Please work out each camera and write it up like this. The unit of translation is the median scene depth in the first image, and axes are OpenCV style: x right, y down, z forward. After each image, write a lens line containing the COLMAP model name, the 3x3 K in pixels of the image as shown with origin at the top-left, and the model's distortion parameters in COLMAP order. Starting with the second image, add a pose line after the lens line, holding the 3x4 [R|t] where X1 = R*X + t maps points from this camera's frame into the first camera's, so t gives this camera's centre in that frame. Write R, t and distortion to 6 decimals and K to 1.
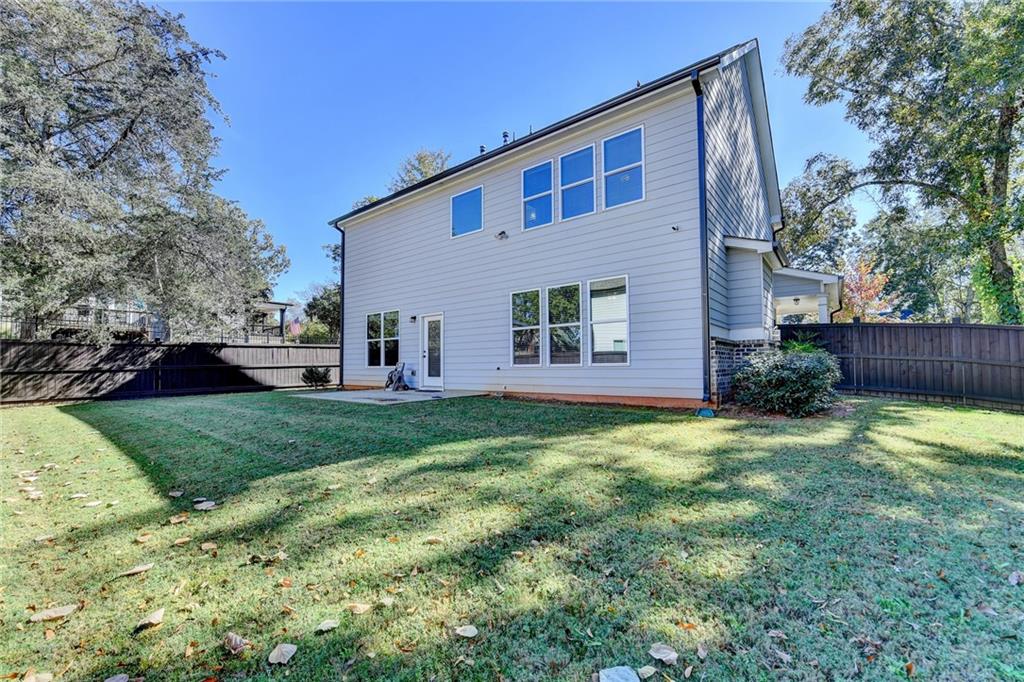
lens RADIAL K [[424.6, 0, 512.0], [0, 424.6, 341.0], [0, 0, 1]] dist [-0.000712, -0.000112]
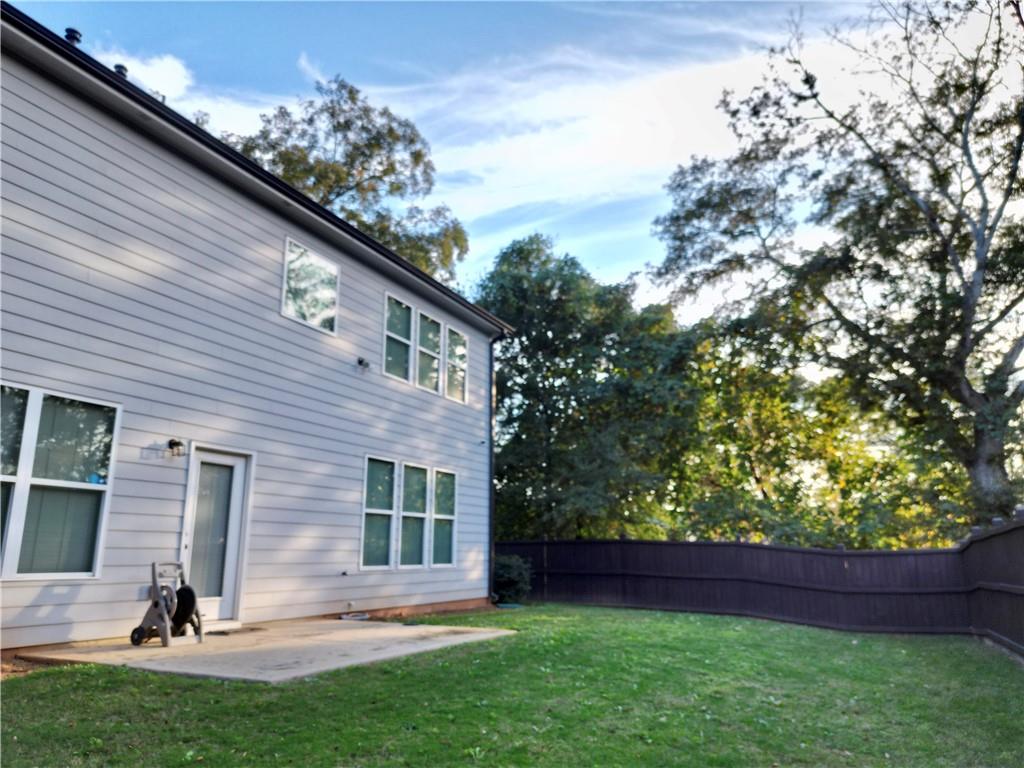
lens RADIAL K [[723.4, 0, 512.0], [0, 723.4, 384.0], [0, 0, 1]] dist [0.009177, 0.002305]
pose [[-0.218890, 0.251824, 0.942694, -1.152835], [-0.036801, 0.963305, -0.265875, 0.073051], [-0.975055, -0.092889, -0.201591, 1.023668]]
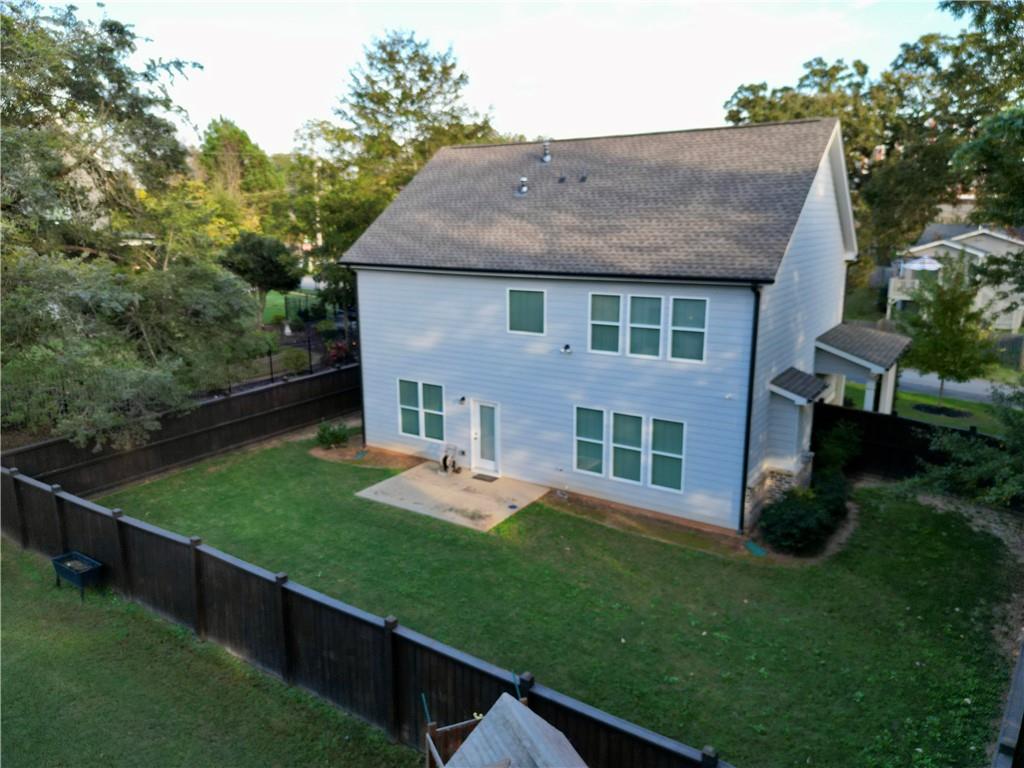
lens RADIAL K [[723.4, 0, 512.0], [0, 723.4, 384.0], [0, 0, 1]] dist [0.009177, 0.002305]
pose [[0.997551, -0.018273, 0.067516, -0.282352], [-0.001826, 0.958142, 0.286286, -0.685102], [-0.069921, -0.285708, 0.955762, -0.700652]]
